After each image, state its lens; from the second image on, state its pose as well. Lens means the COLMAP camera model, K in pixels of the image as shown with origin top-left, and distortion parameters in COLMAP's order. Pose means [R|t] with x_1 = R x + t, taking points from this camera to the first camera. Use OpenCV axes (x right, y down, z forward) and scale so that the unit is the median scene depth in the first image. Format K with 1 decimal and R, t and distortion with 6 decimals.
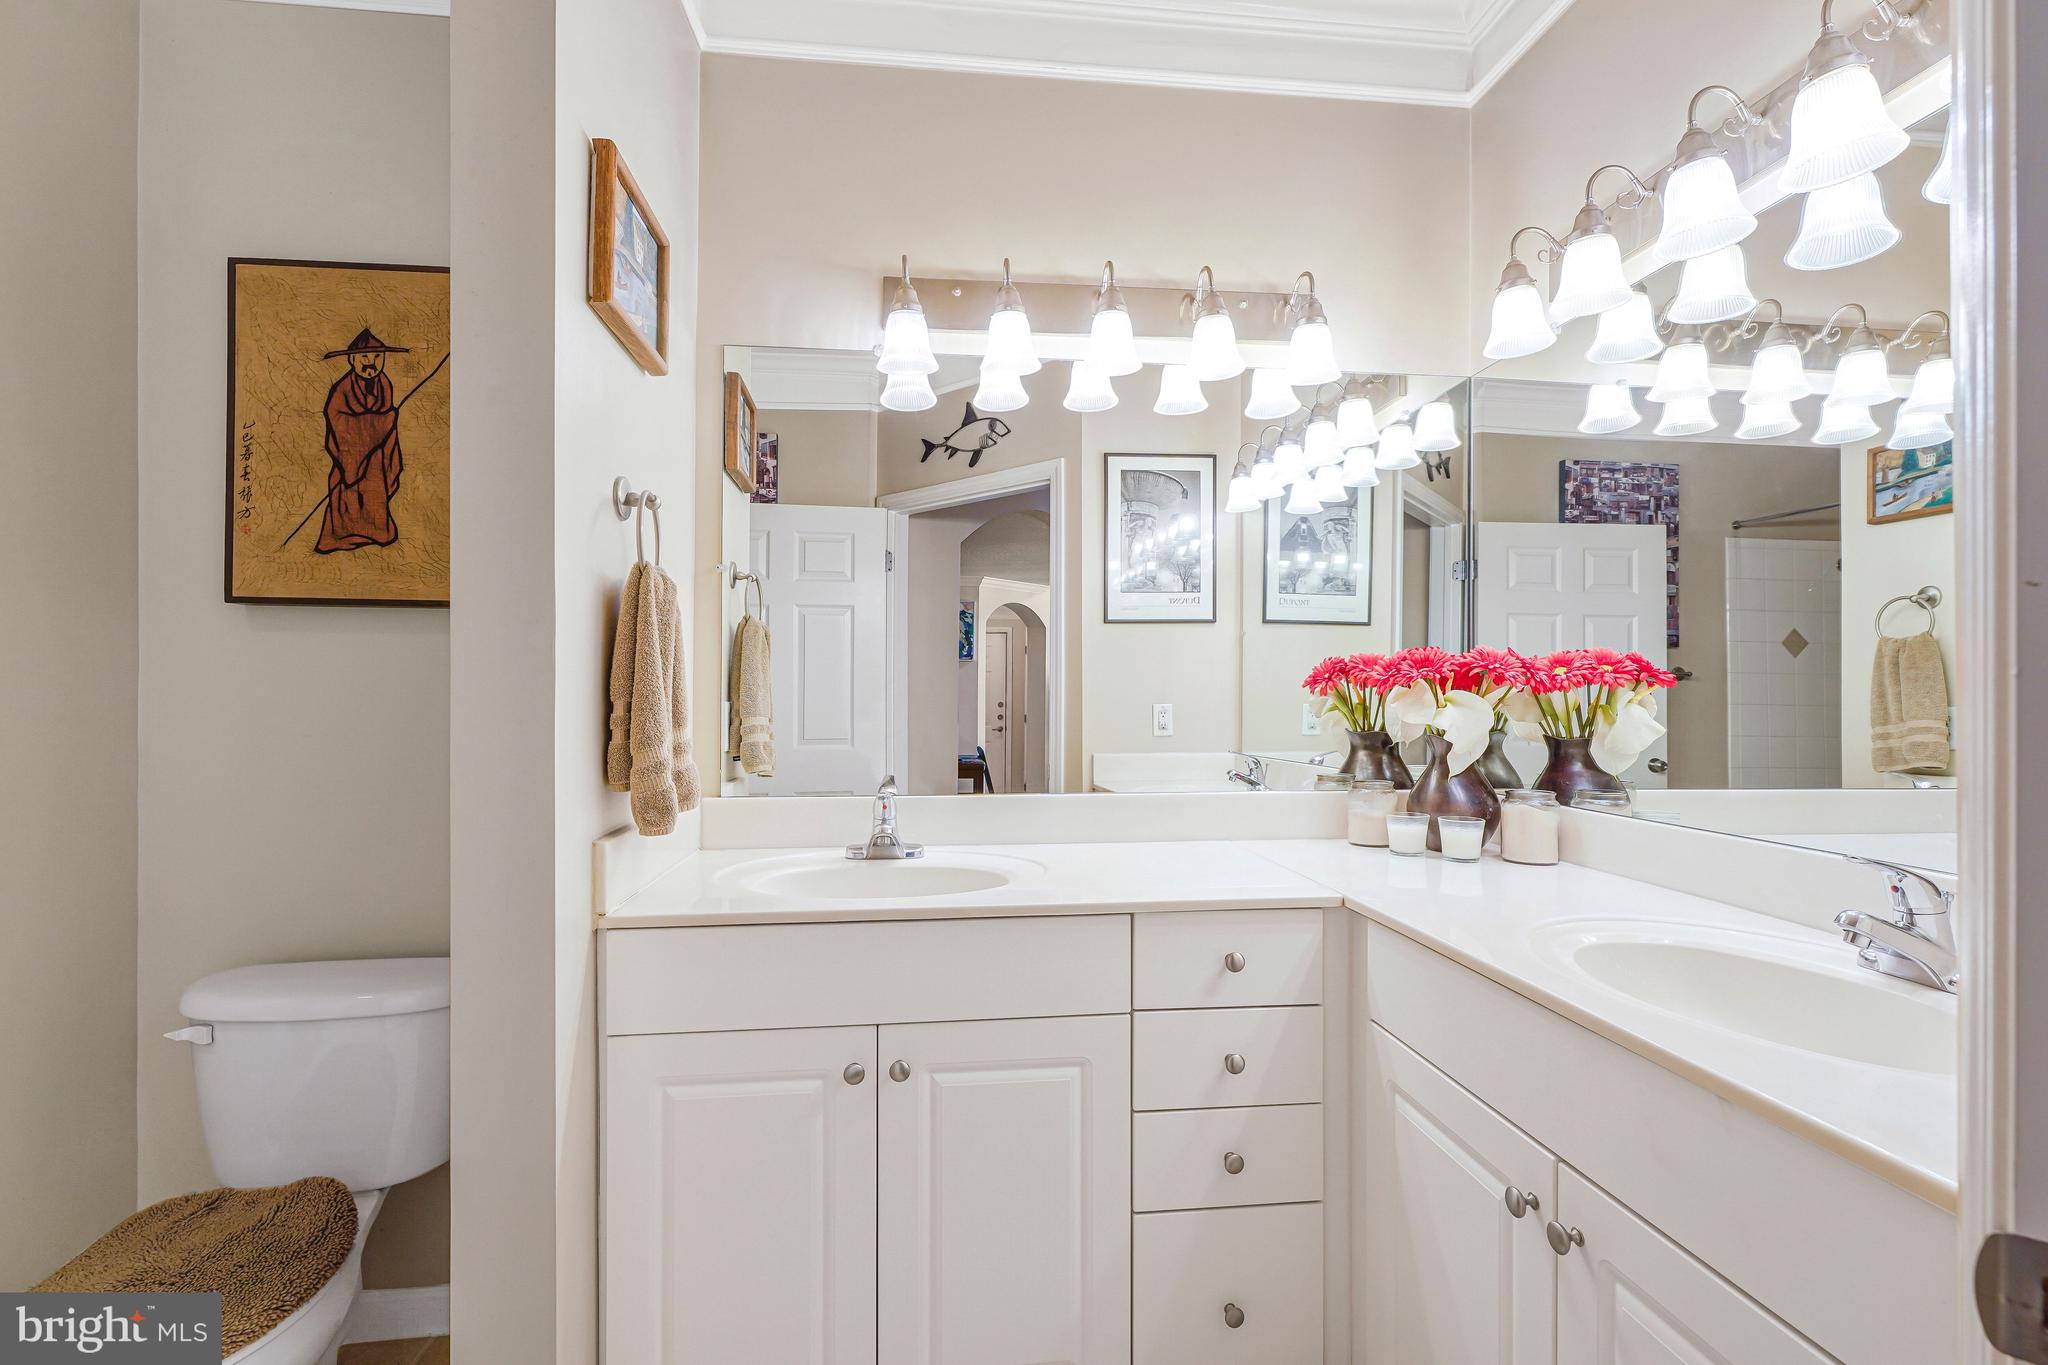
lens RADIAL K [[946.9, 0, 1022.2], [0, 946.9, 690.7], [0, 0, 1]] dist [-0.010381, 0.004073]
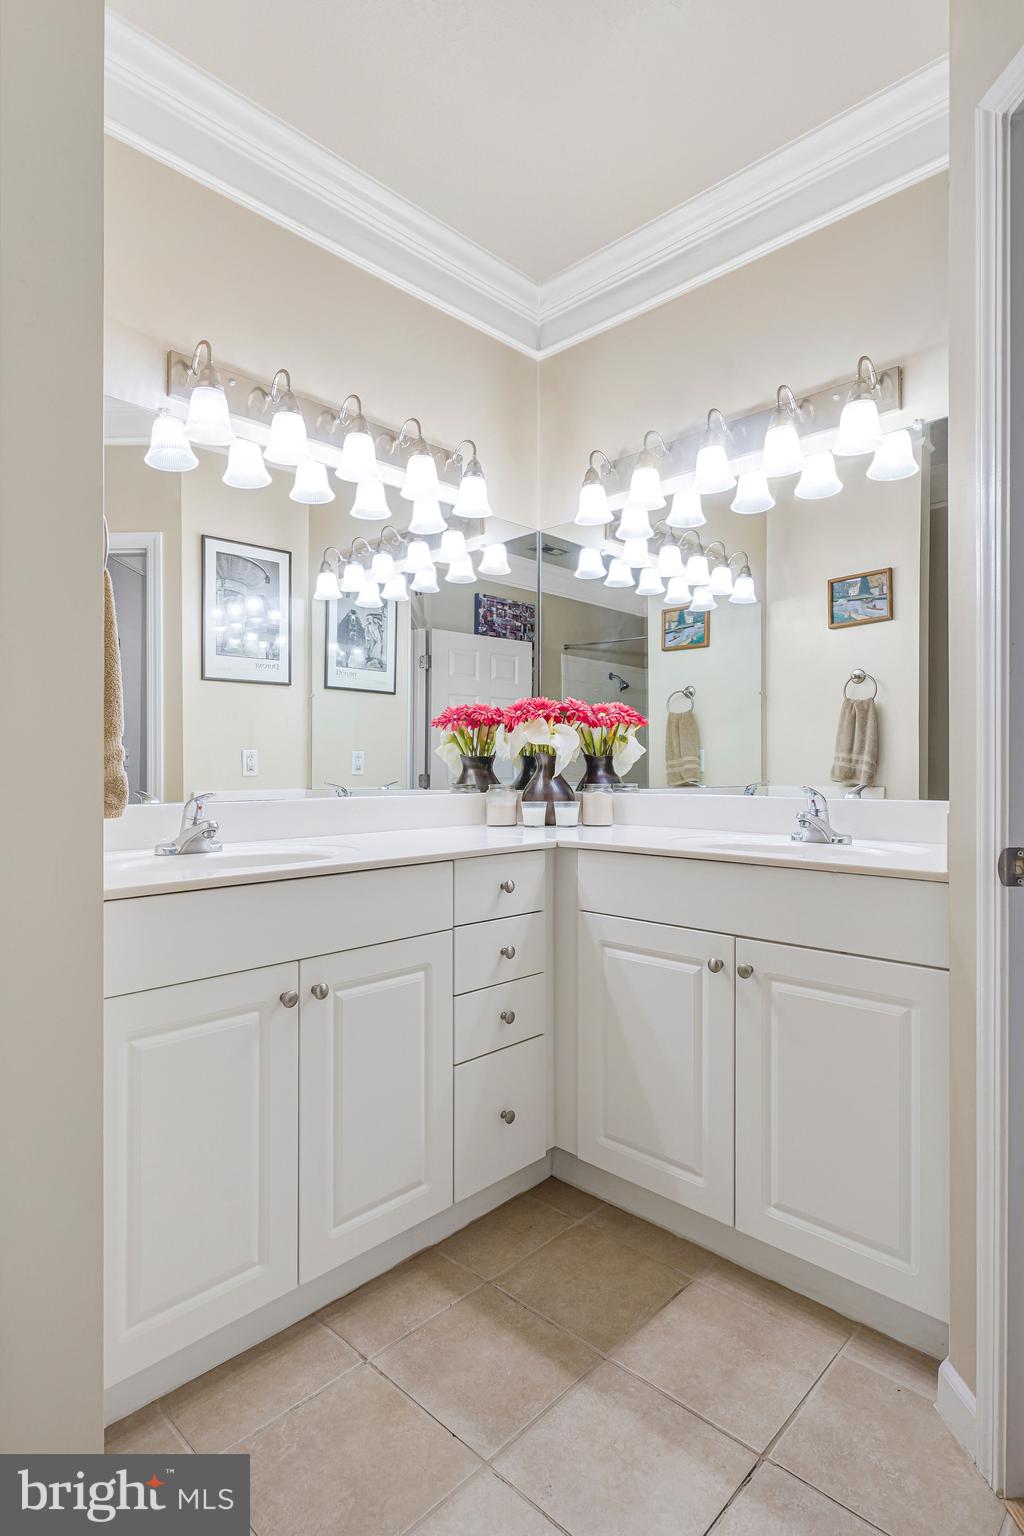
lens RADIAL K [[794.6, 0, 507.7], [0, 794.6, 765.6], [0, 0, 1]] dist [-0.007794, 0.002814]
pose [[0.779142, -0.001152, 0.626846, -0.307464], [0.000565, 0.999999, 0.001135, 0.045479], [-0.626847, -0.000530, 0.779142, -0.006421]]
